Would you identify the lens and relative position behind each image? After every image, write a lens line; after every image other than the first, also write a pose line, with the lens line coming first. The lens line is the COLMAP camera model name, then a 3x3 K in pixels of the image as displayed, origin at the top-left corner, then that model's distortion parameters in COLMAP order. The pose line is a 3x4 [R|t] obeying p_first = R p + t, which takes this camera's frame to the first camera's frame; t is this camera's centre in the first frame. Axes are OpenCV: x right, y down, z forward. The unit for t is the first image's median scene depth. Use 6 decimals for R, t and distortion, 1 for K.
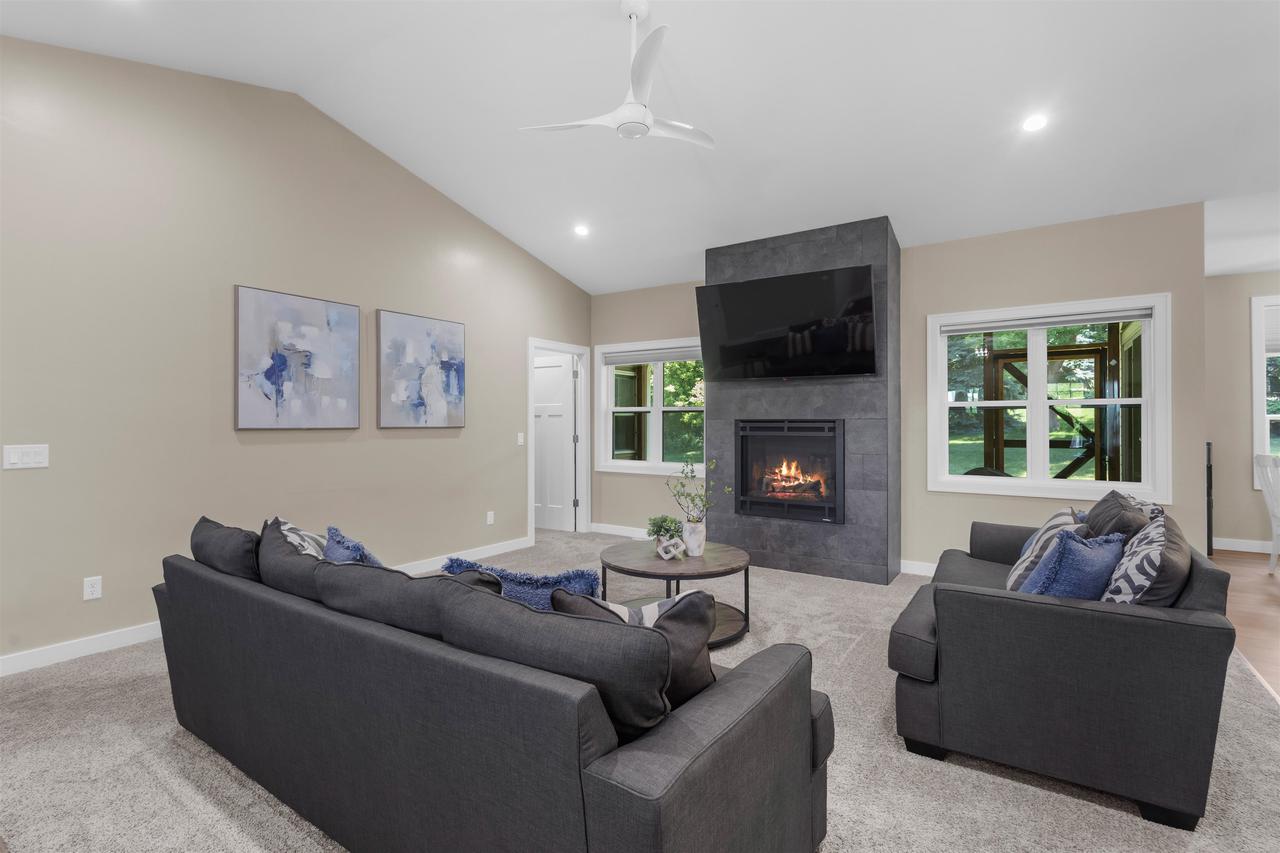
lens RADIAL K [[588.8, 0, 630.1], [0, 588.8, 424.6], [0, 0, 1]] dist [0.008823, -0.001749]
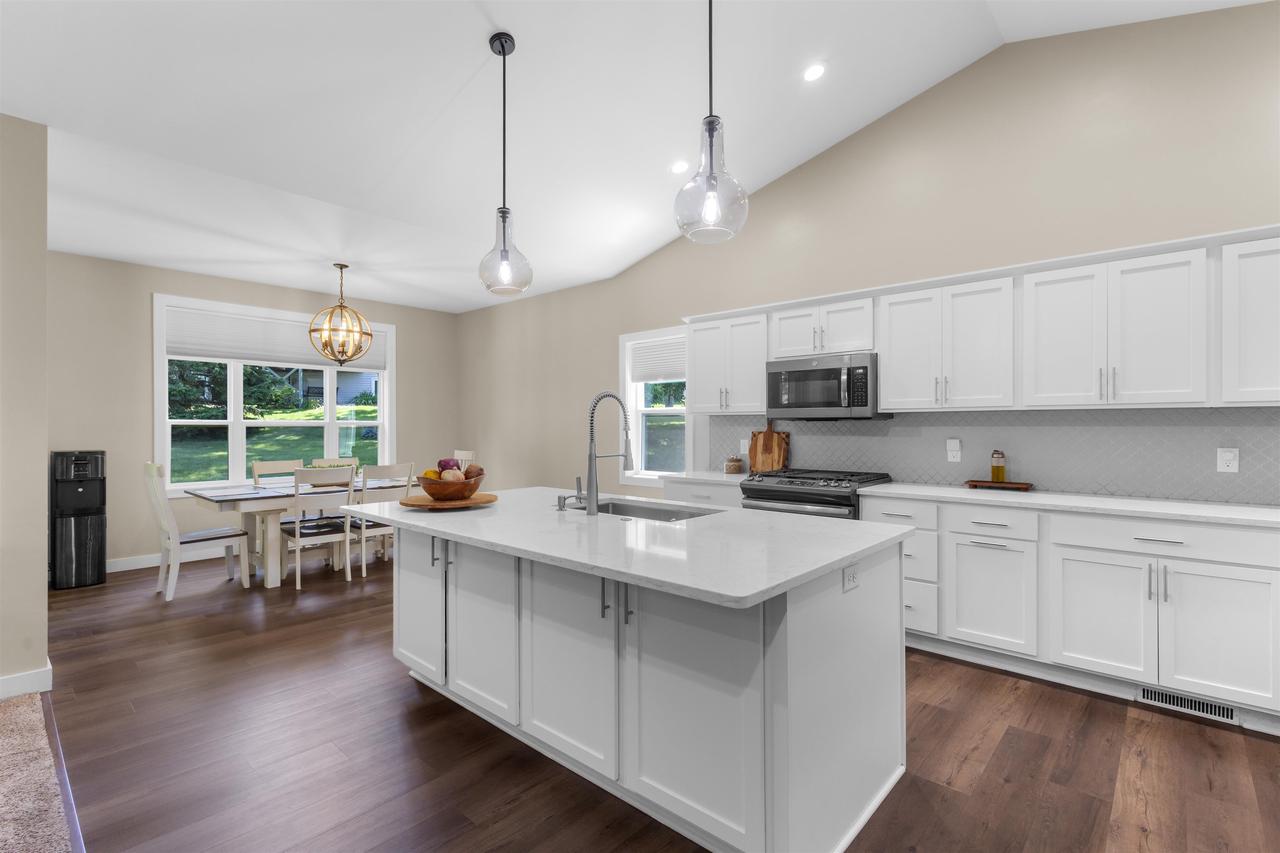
lens RADIAL K [[588.8, 0, 636.1], [0, 588.8, 428.7], [0, 0, 1]] dist [0.008823, -0.001749]
pose [[0.135518, -0.003477, 0.990769, 0.257713], [0.002682, 0.999991, 0.003142, -0.002887], [-0.990771, 0.002231, 0.135527, 0.140729]]
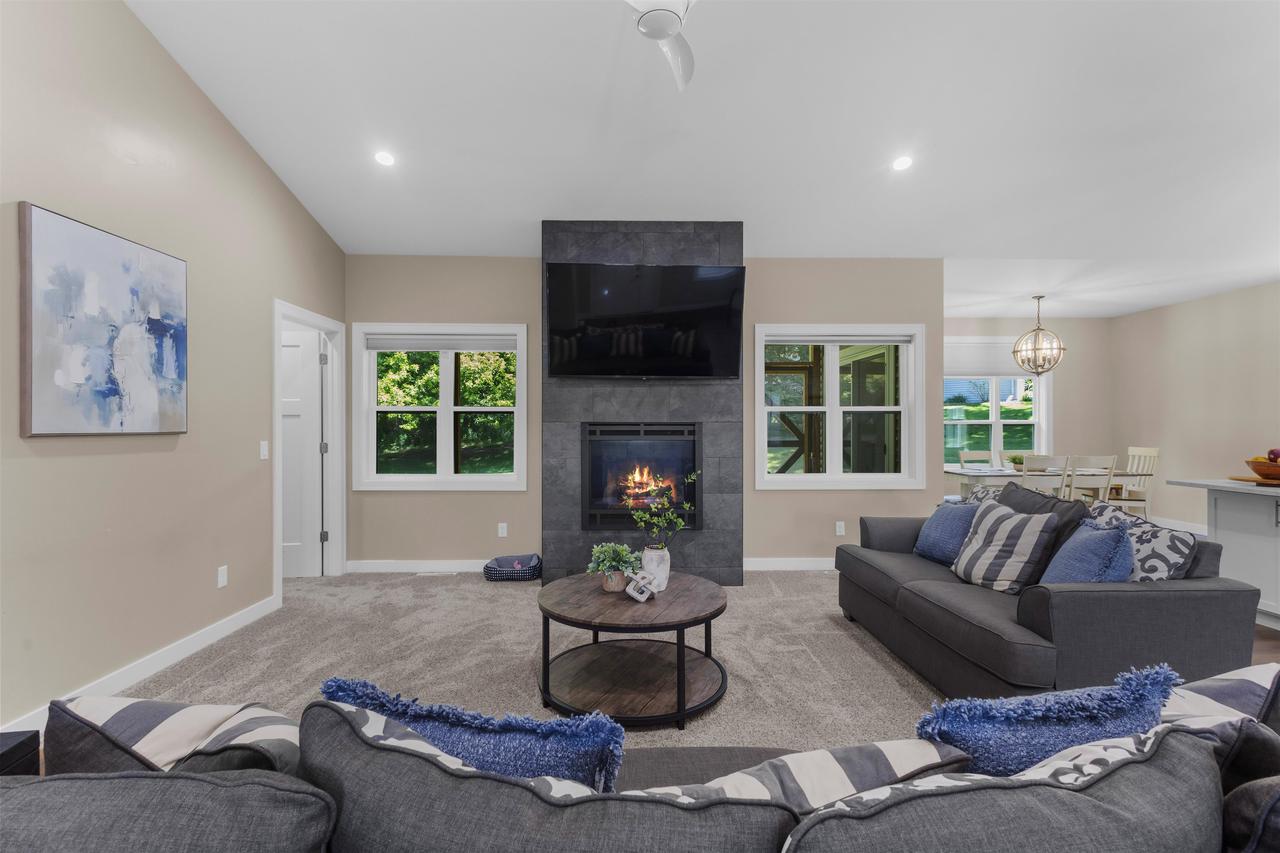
lens RADIAL K [[588.8, 0, 633.1], [0, 588.8, 426.1], [0, 0, 1]] dist [0.008823, -0.001749]
pose [[0.812447, -0.000067, 0.583035, -0.281275], [0.001444, 0.999997, -0.001897, -0.000847], [-0.583033, 0.002384, 0.812445, 0.261304]]
